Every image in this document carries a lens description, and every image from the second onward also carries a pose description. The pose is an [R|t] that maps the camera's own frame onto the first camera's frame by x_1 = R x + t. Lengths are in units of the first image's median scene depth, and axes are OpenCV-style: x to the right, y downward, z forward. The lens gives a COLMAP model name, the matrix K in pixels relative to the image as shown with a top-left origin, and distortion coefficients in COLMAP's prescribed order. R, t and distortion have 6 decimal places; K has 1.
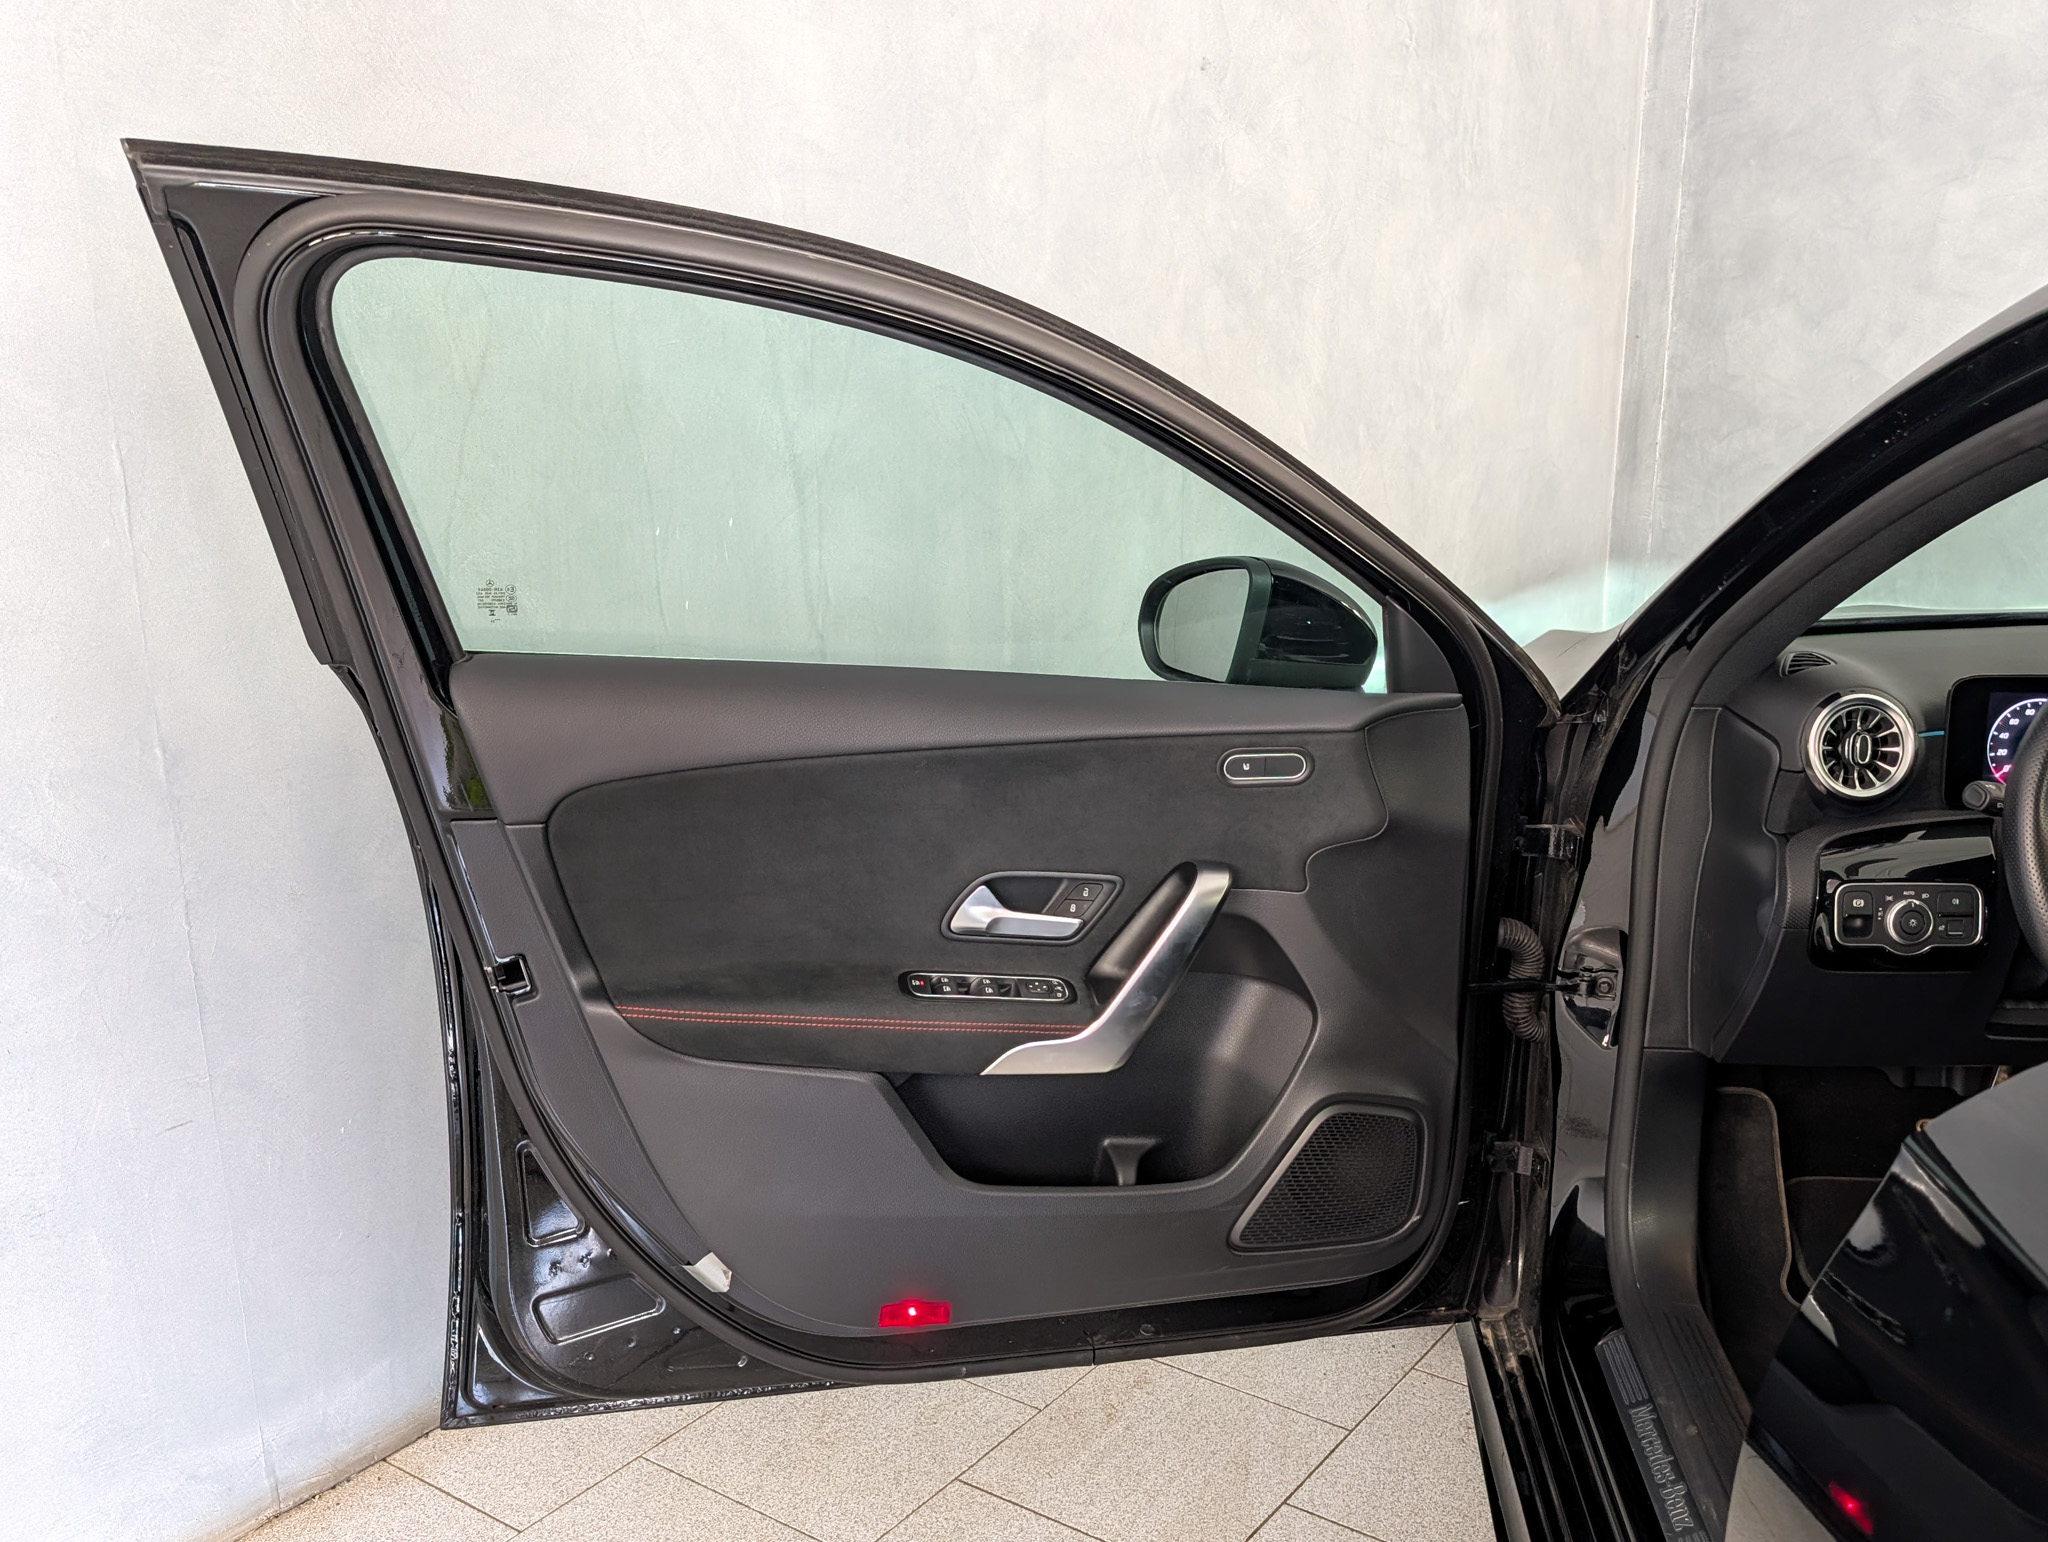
lens RADIAL K [[1792.4, 0, 1164.8], [0, 1792.4, 878.7], [0, 0, 1]] dist [0.003173, 0.006438]
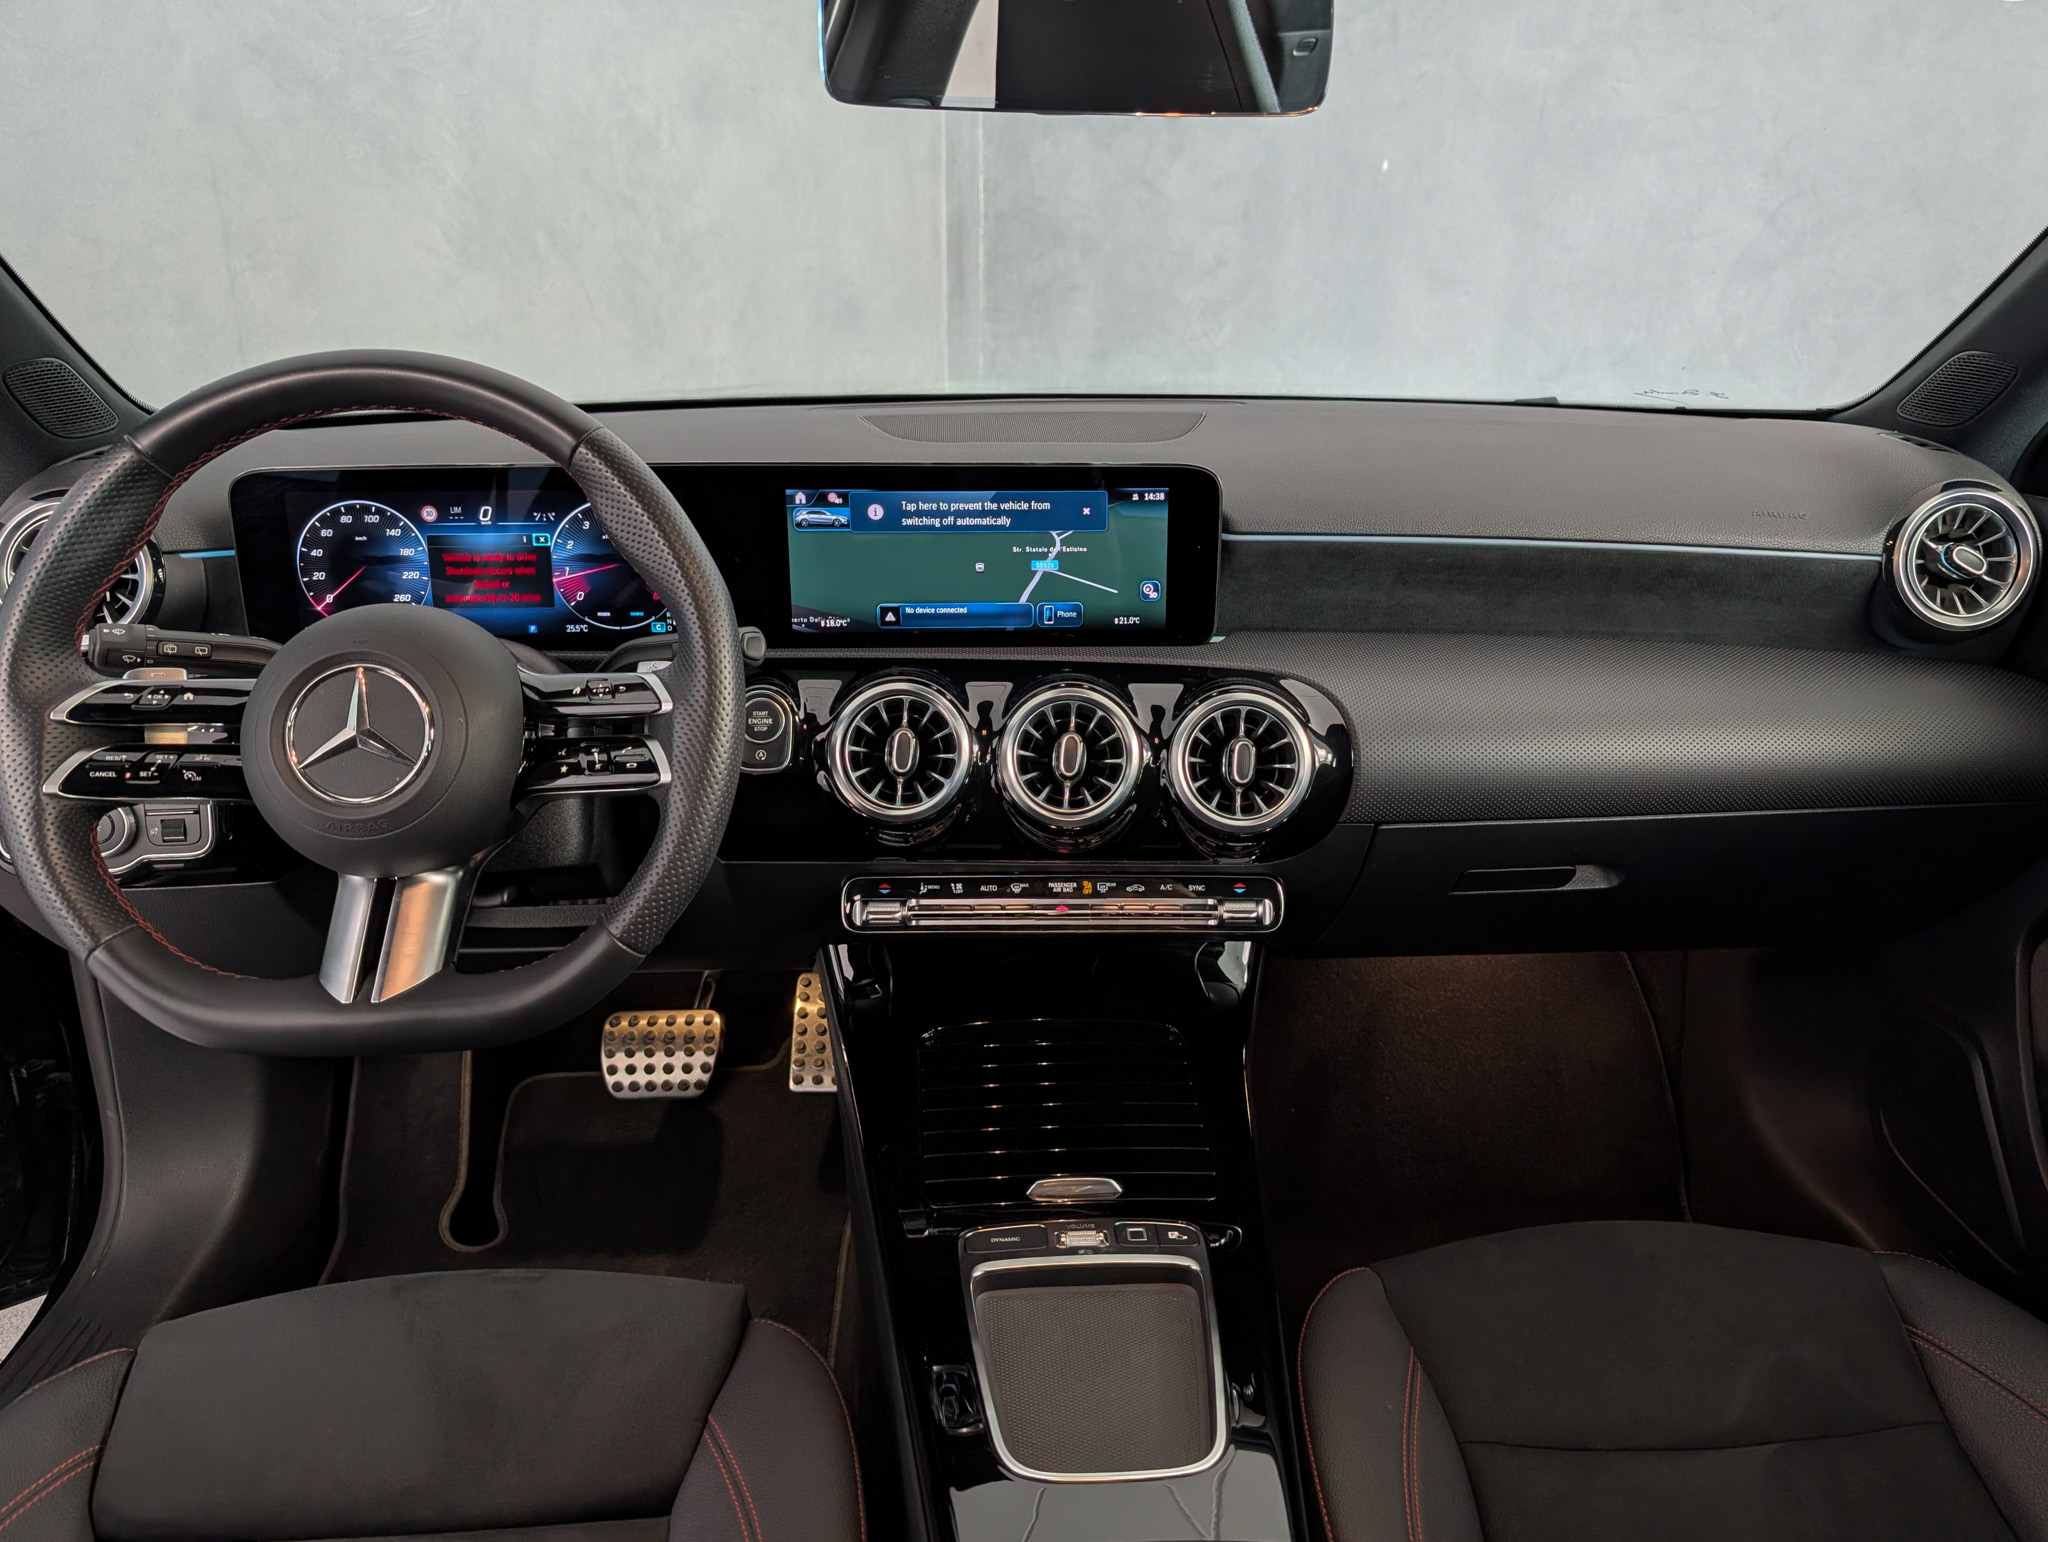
lens RADIAL K [[1511.2, 0, 1024.0], [0, 1511.2, 771.0], [0, 0, 1]] dist [0.002614, -0.002453]
pose [[0.995318, -0.032907, 0.090881, 0.329749], [0.027040, 0.997516, 0.065046, -0.011319], [-0.092796, -0.062284, 0.993735, 0.171611]]
